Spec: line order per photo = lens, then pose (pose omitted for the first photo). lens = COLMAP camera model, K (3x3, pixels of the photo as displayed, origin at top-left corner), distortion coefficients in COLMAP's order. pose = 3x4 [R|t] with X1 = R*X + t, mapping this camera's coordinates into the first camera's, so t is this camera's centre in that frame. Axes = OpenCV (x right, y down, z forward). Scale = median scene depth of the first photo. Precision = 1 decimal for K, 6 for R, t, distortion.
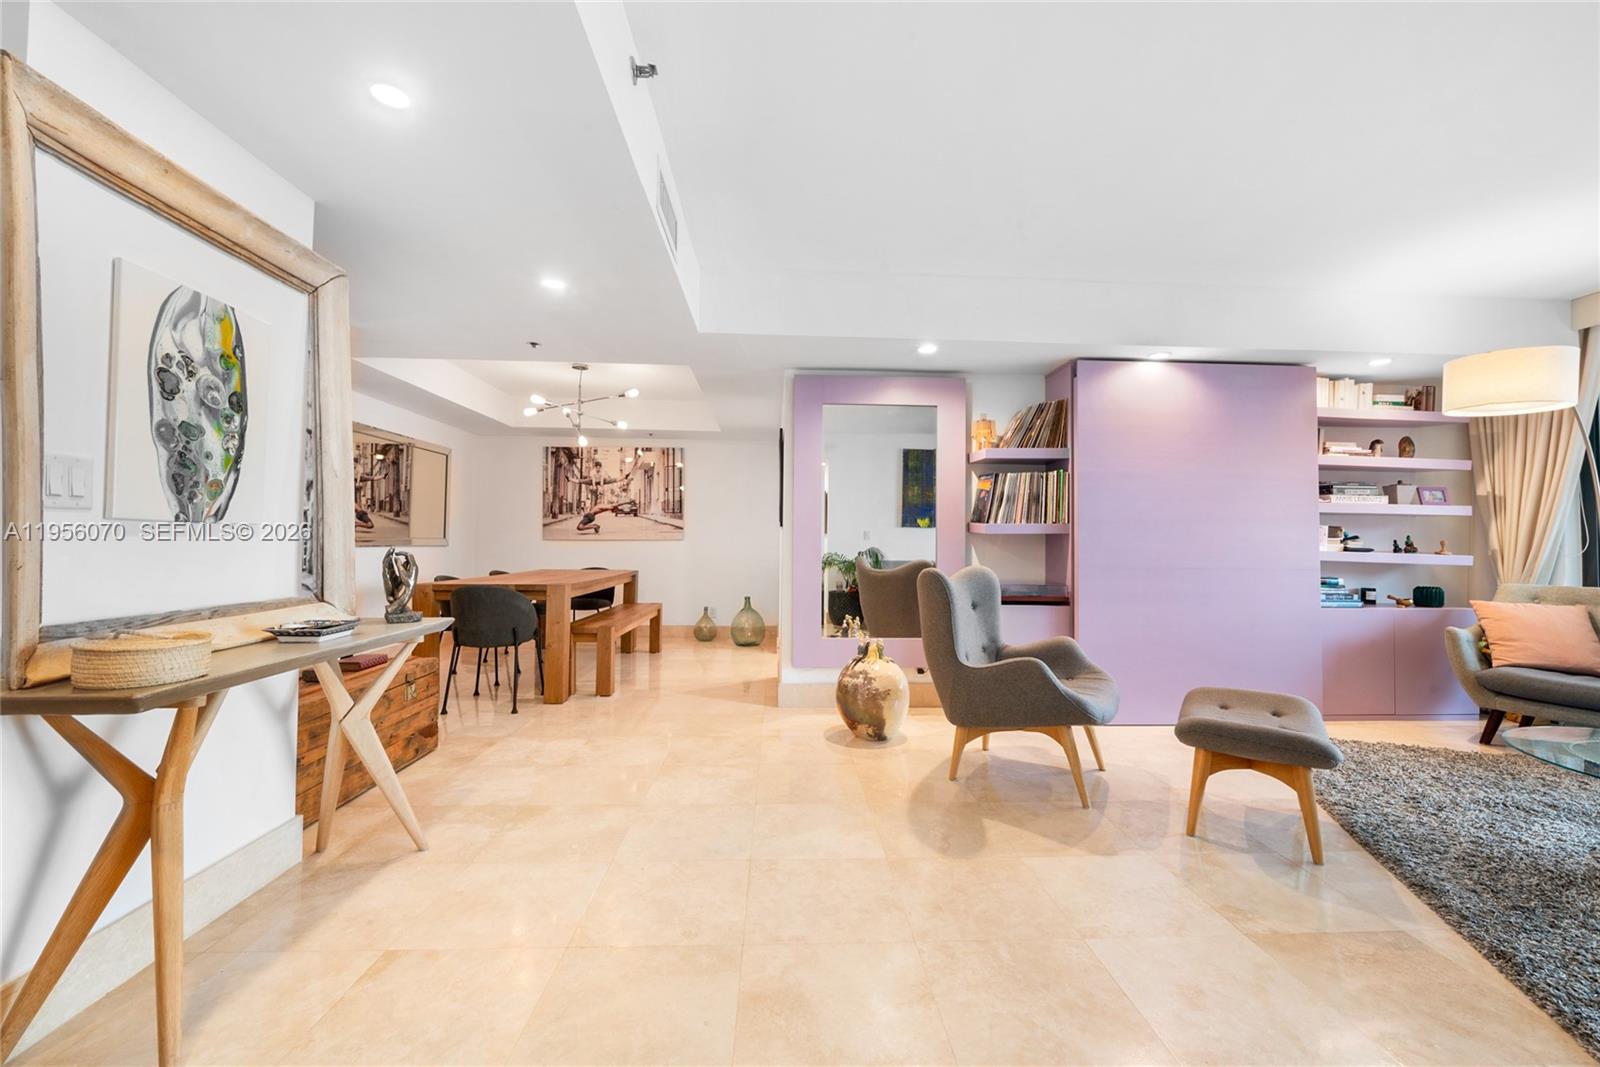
lens RADIAL K [[638.4, 0, 813.4], [0, 638.4, 525.1], [0, 0, 1]] dist [-0.001911, -0.000314]
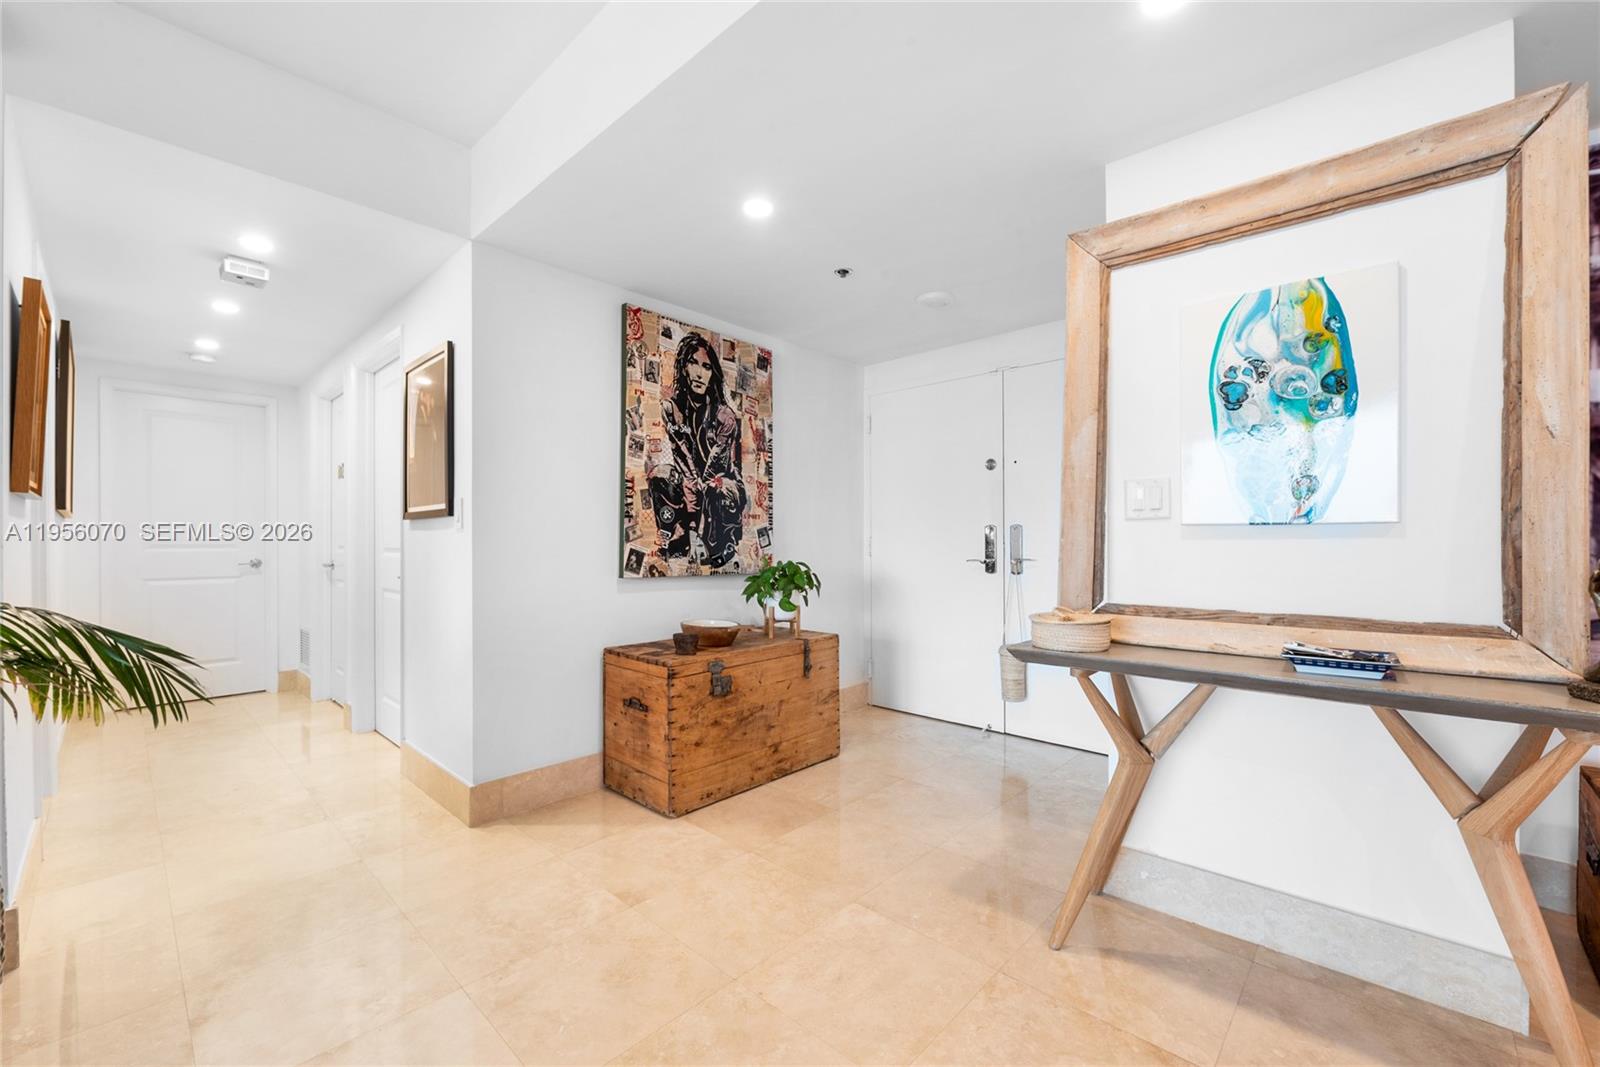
lens RADIAL K [[658.2, 0, 798.4], [0, 658.2, 536.8], [0, 0, 1]] dist [-0.006980, -0.001186]
pose [[-0.726910, -0.014206, -0.686586, 0.110445], [0.012180, 0.999362, -0.033572, 0.017965], [0.686625, -0.032766, -0.726273, 0.564992]]
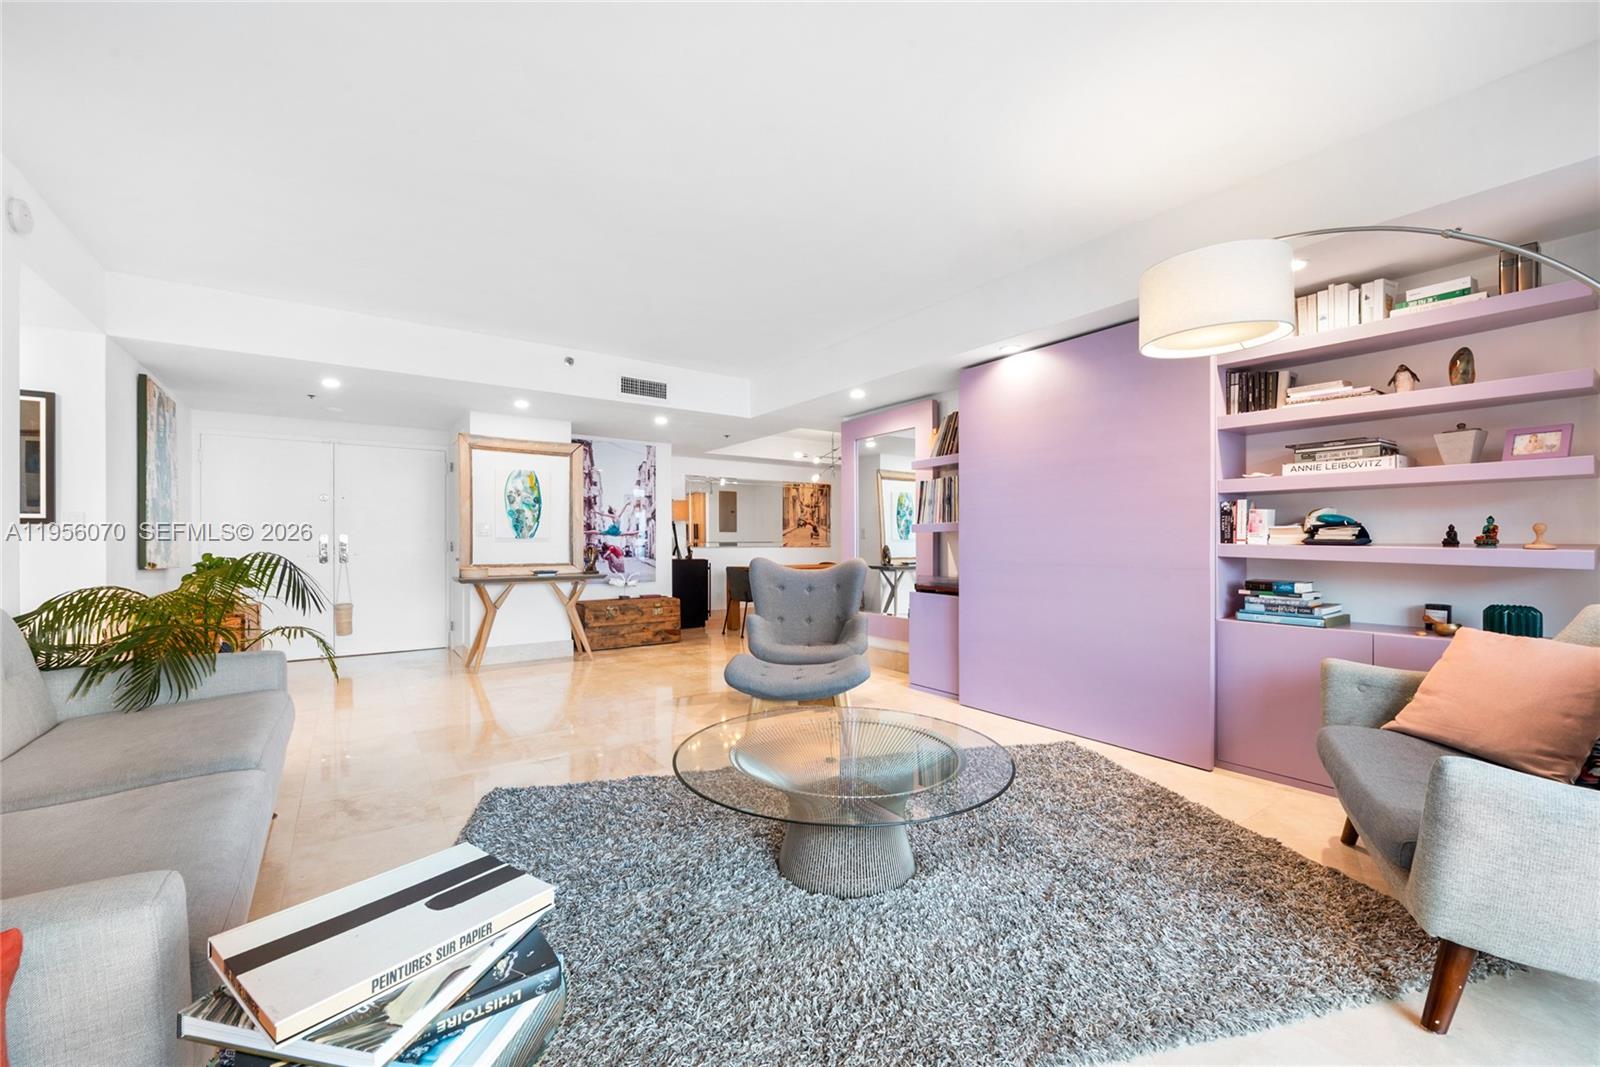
lens RADIAL K [[638.4, 0, 814.5], [0, 638.4, 537.8], [0, 0, 1]] dist [-0.001911, -0.000314]
pose [[0.548560, -0.017907, -0.835920, 1.254358], [0.030145, 0.999544, -0.001629, 0.020896], [0.835568, -0.024305, 0.548849, 0.201565]]
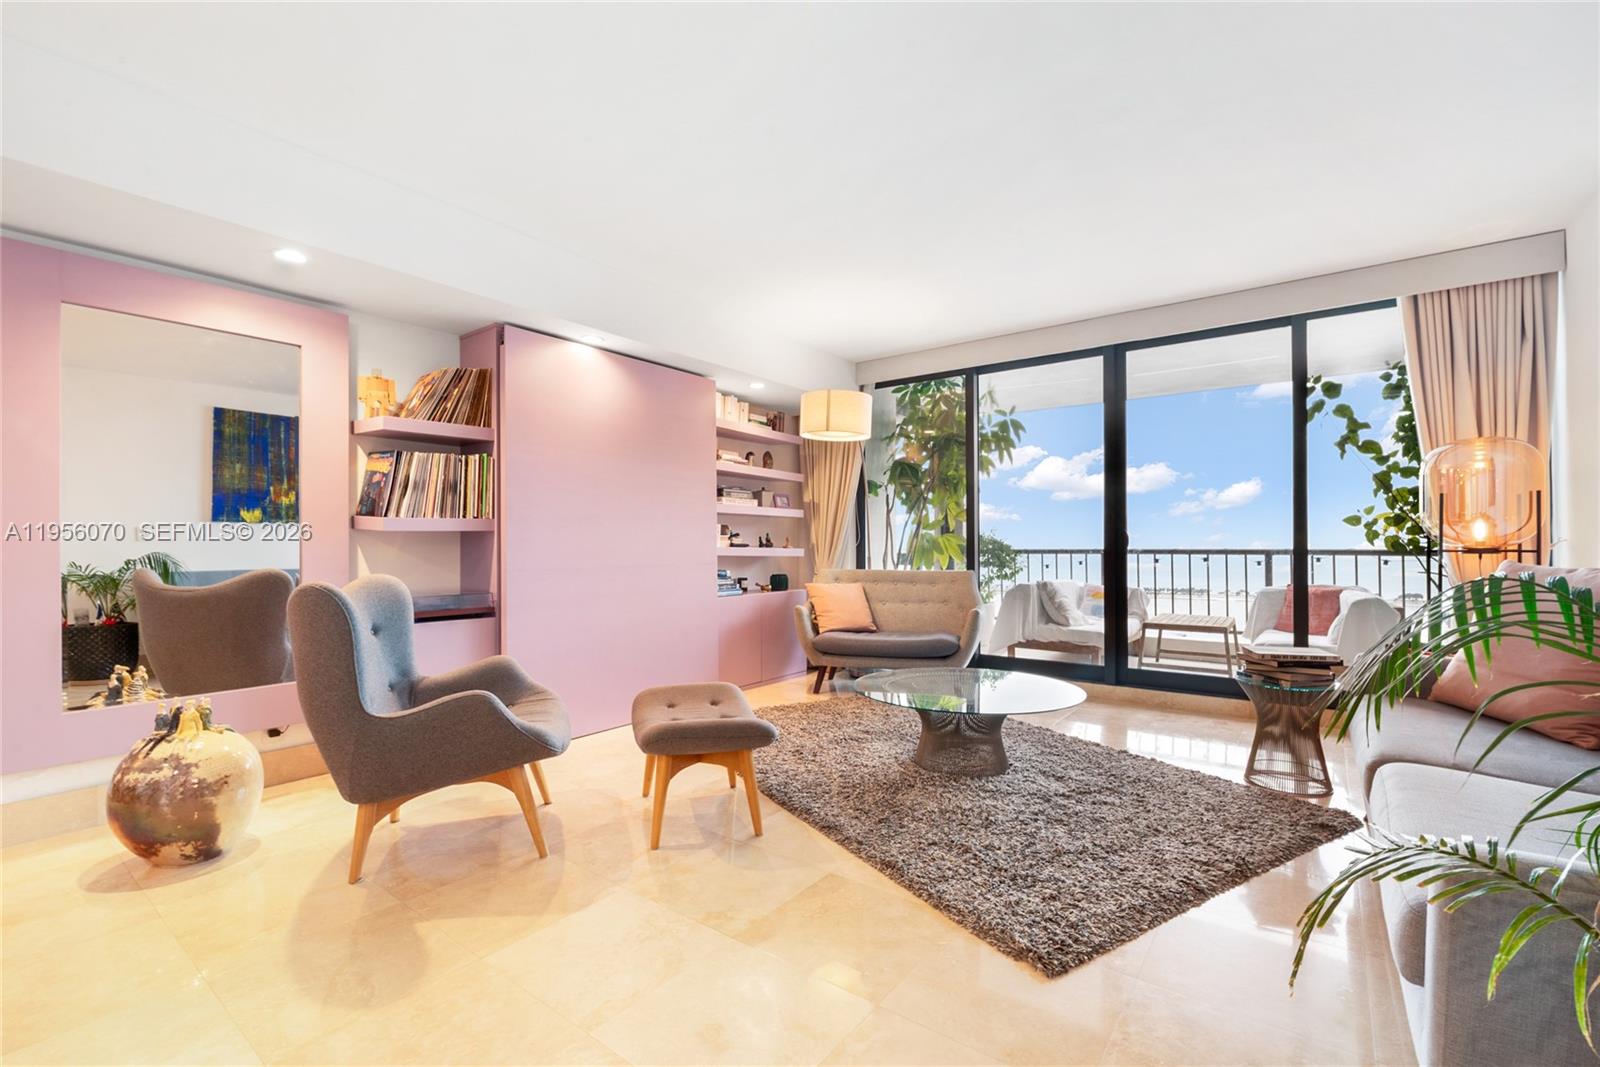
lens RADIAL K [[684.3, 0, 802.4], [0, 684.3, 541.6], [0, 0, 1]] dist [-0.006280, -0.000469]
pose [[0.646758, -0.009840, 0.762632, -0.023139], [-0.010118, 0.999718, 0.021479, 0.004582], [-0.762628, -0.021608, 0.646476, 0.121297]]
